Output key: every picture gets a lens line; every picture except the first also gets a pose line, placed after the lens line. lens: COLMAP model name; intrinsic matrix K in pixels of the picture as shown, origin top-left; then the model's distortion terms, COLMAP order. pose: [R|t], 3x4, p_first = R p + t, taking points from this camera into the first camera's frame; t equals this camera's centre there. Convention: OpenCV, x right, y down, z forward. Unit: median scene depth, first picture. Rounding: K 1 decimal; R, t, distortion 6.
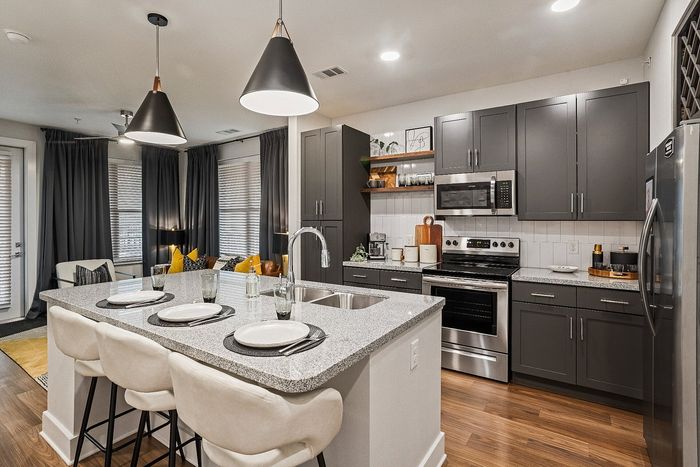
lens RADIAL K [[300.2, 0, 332.8], [0, 300.2, 230.2], [0, 0, 1]] dist [0.000502, 0.000104]
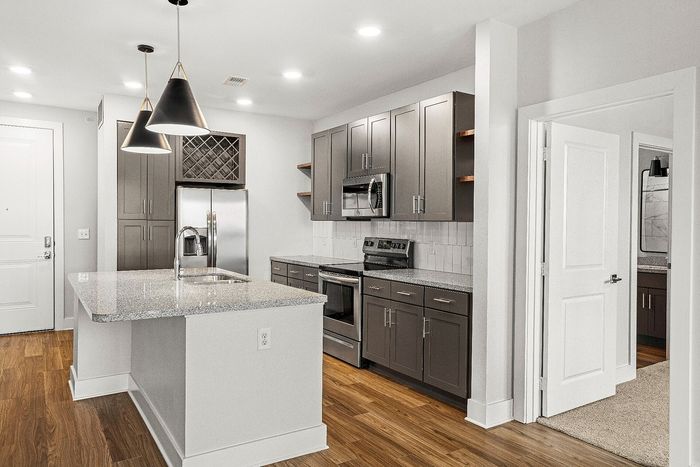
lens RADIAL K [[492.6, 0, 350.0], [0, 492.6, 233.5], [0, 0, 1]] dist [0.054316, 0.002914]
pose [[0.902591, 0.011014, -0.430357, 1.217531], [-0.009564, 0.999939, 0.005532, 0.000461], [0.430392, -0.000877, 0.902642, -0.608197]]
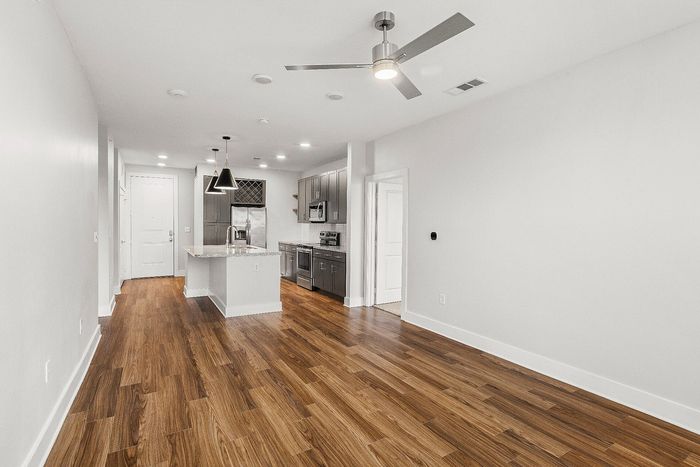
lens RADIAL K [[362.8, 0, 351.1], [0, 362.8, 230.6], [0, 0, 1]] dist [0.029666, -0.000283]
pose [[0.878573, 0.009744, -0.477509, 2.064251], [-0.010405, 0.999945, 0.001261, 0.014993], [0.477496, 0.003860, 0.878626, -1.300636]]
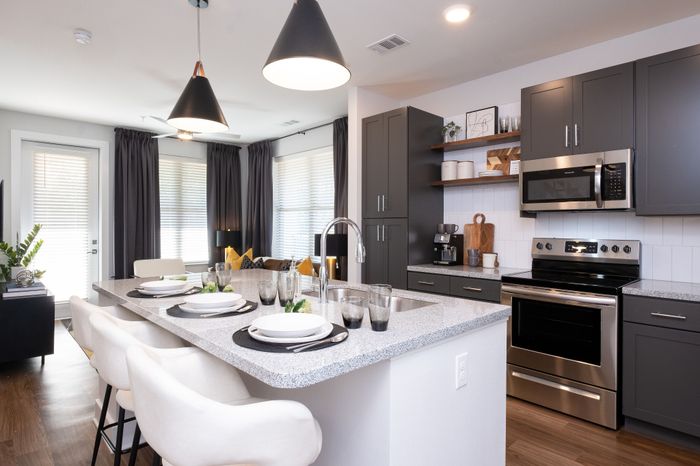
lens RADIAL K [[362.8, 0, 351.1], [0, 362.8, 230.1], [0, 0, 1]] dist [0.029666, -0.000283]
pose [[0.972263, -0.003282, -0.233866, 0.136919], [0.003510, 0.999994, 0.000558, 0.000353], [0.233863, -0.001363, 0.972269, -0.061978]]
